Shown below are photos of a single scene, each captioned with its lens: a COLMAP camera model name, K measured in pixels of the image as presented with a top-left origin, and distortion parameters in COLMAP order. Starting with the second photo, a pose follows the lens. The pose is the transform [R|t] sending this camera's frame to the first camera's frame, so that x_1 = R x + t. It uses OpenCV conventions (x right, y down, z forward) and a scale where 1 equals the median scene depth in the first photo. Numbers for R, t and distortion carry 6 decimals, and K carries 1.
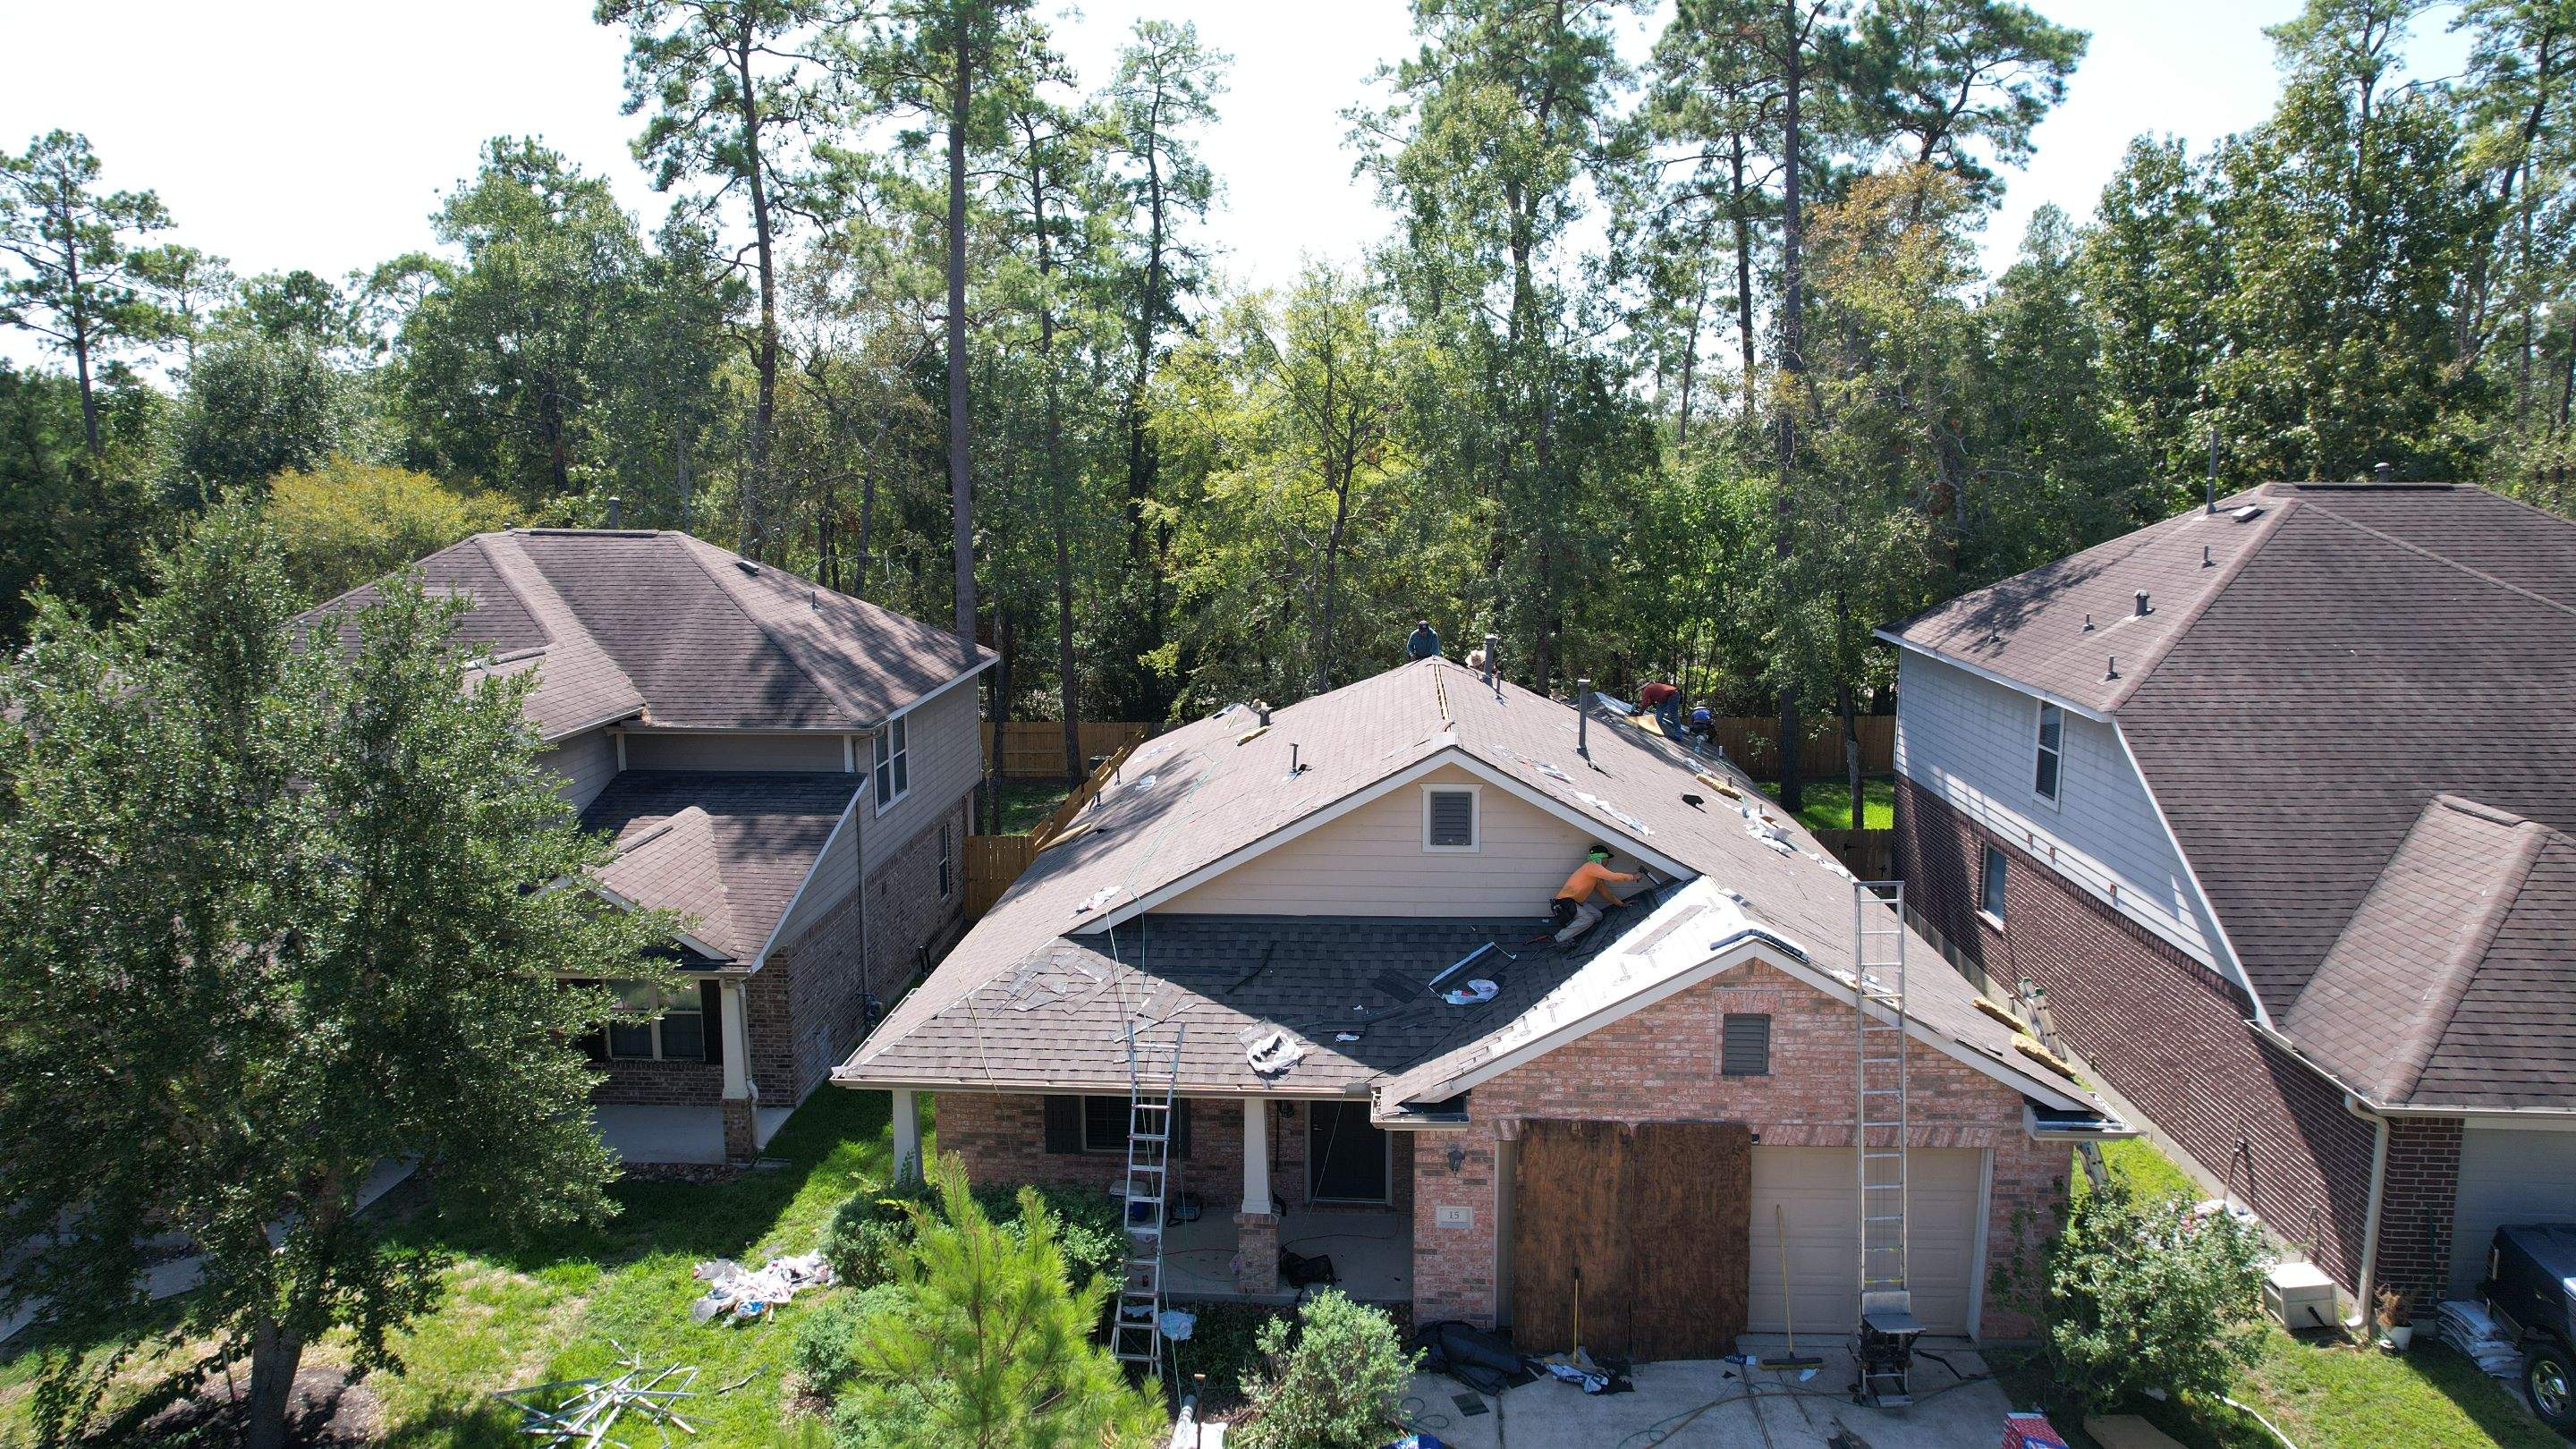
lens RADIAL K [[1647.9, 0, 1281.0], [0, 1647.9, 730.7], [0, 0, 1]] dist [-0.071285, 0.066308]
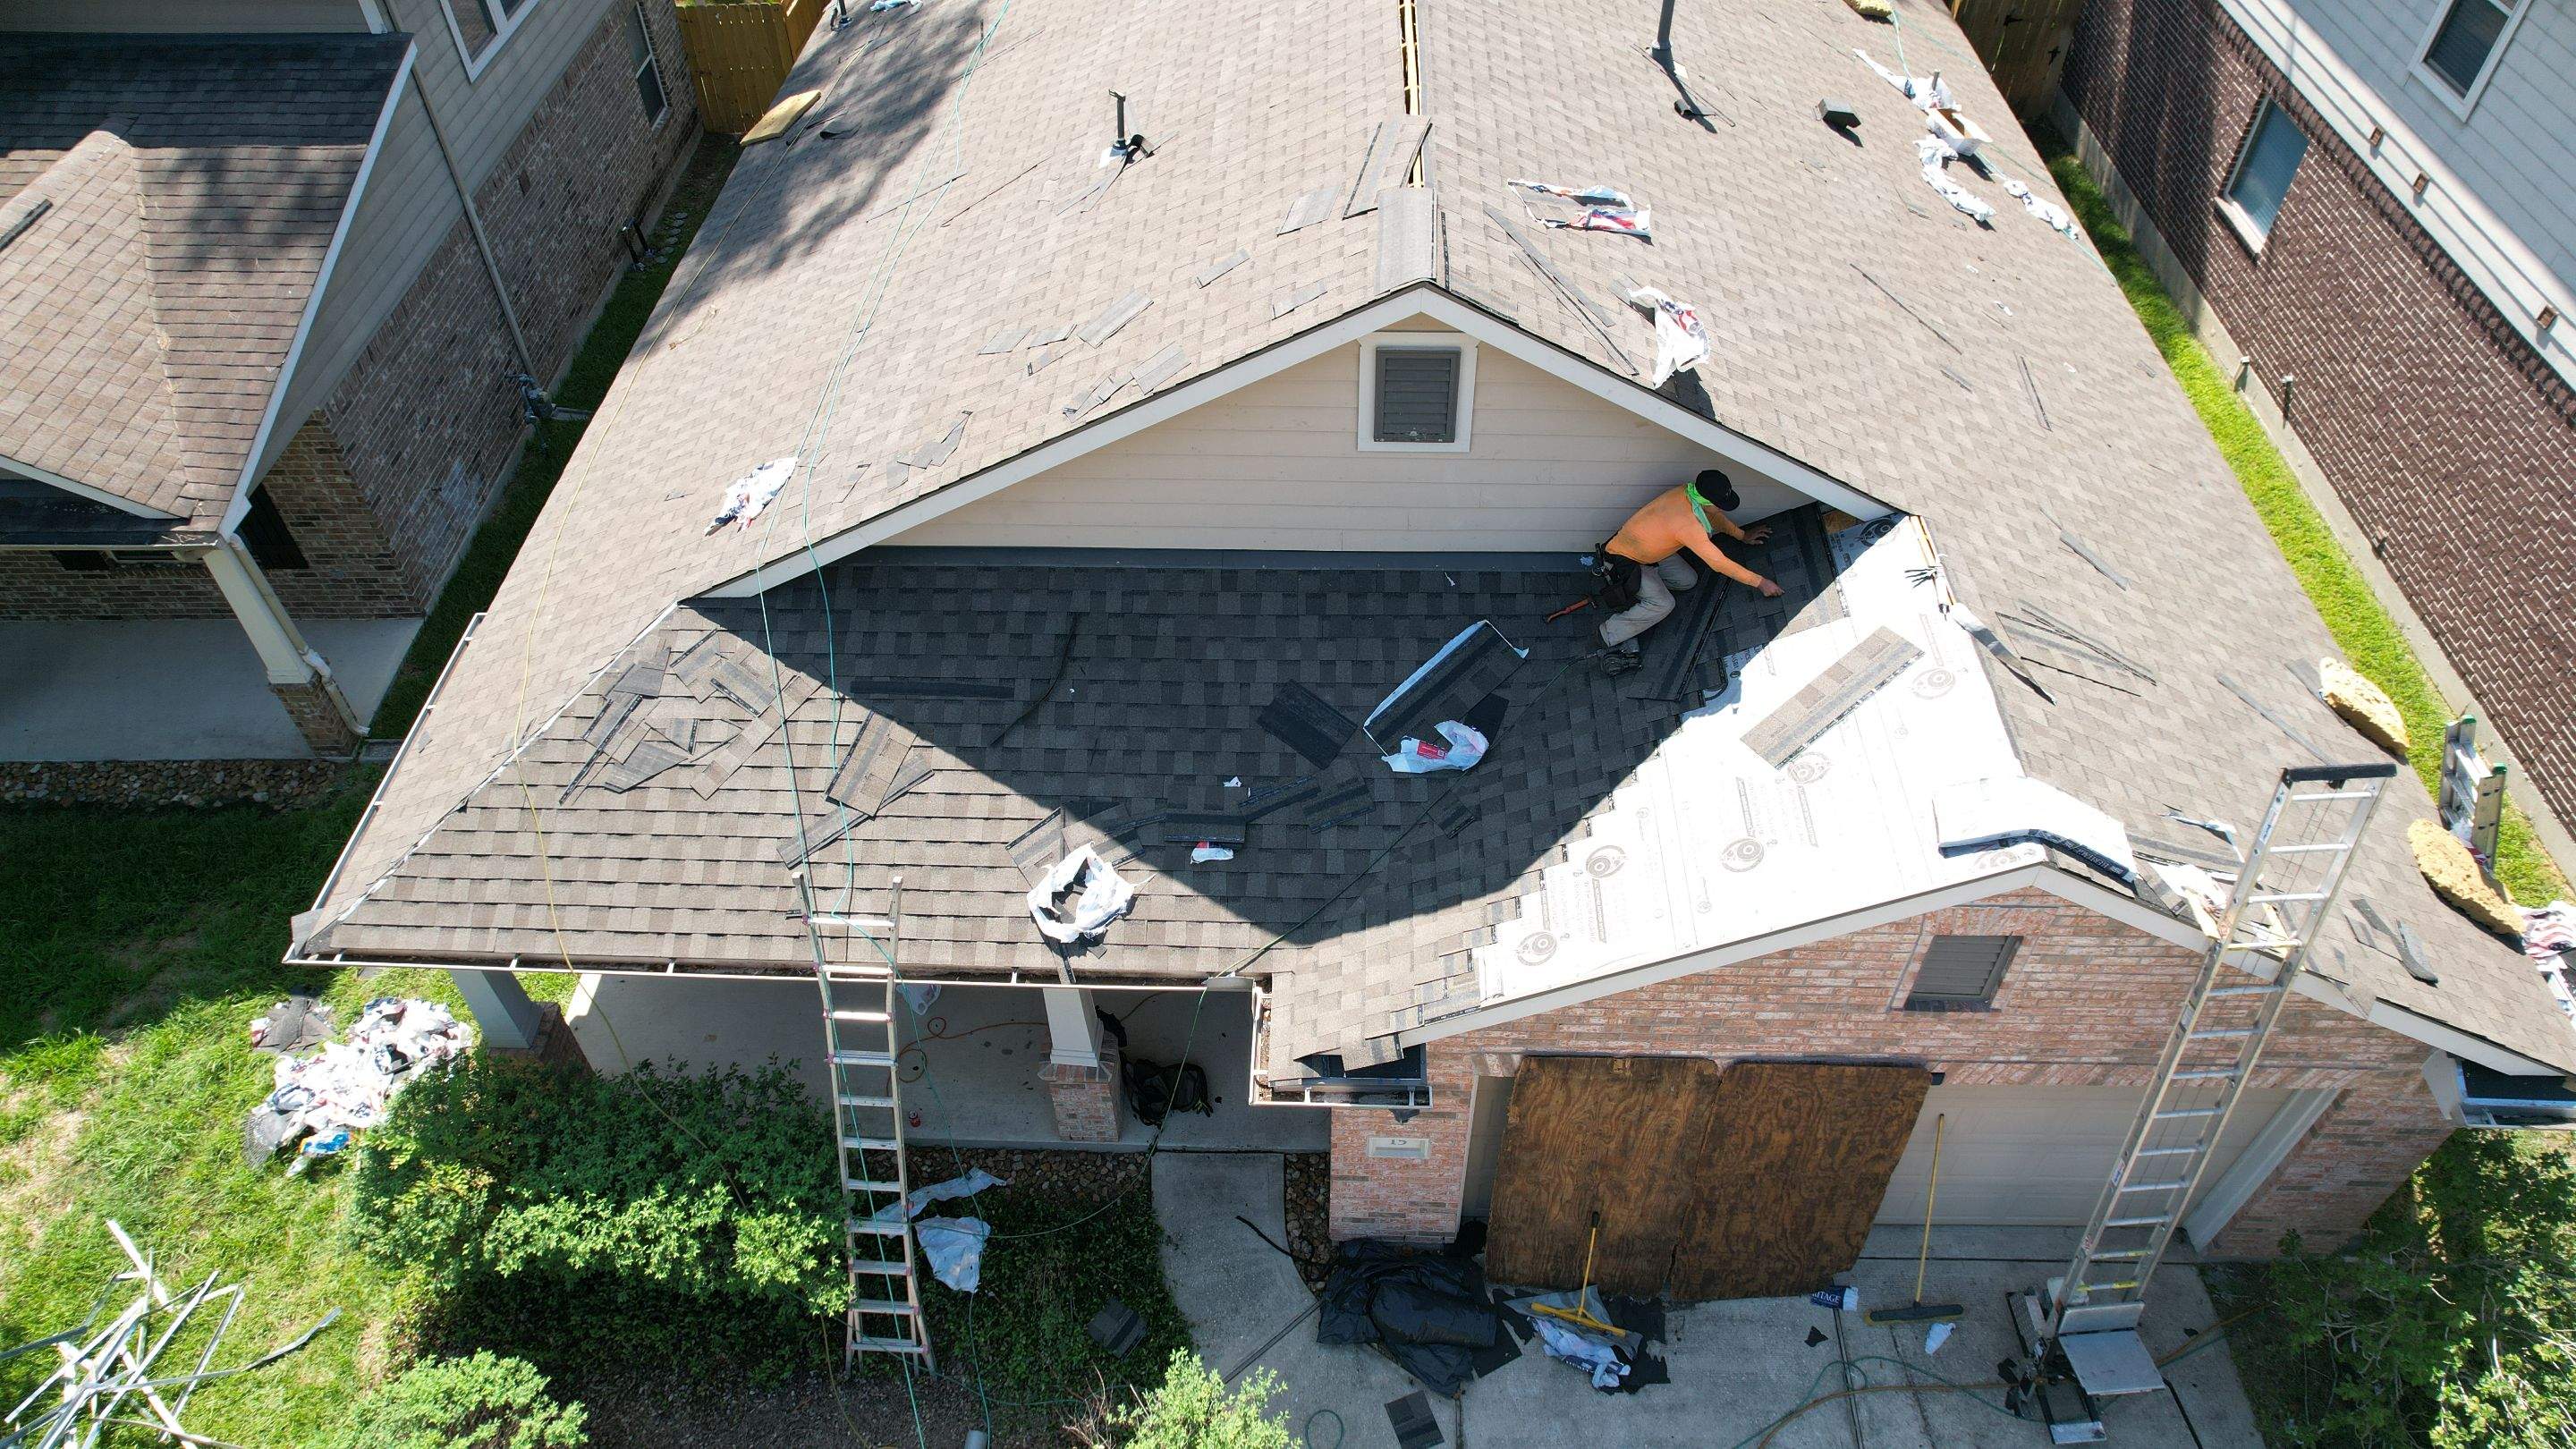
lens RADIAL K [[1647.9, 0, 1281.0], [0, 1647.9, 730.7], [0, 0, 1]] dist [-0.071285, 0.066308]
pose [[0.999322, -0.030869, 0.020077, 0.054205], [0.012987, 0.805631, 0.592276, -0.170168], [-0.034457, -0.591613, 0.805485, 0.590671]]
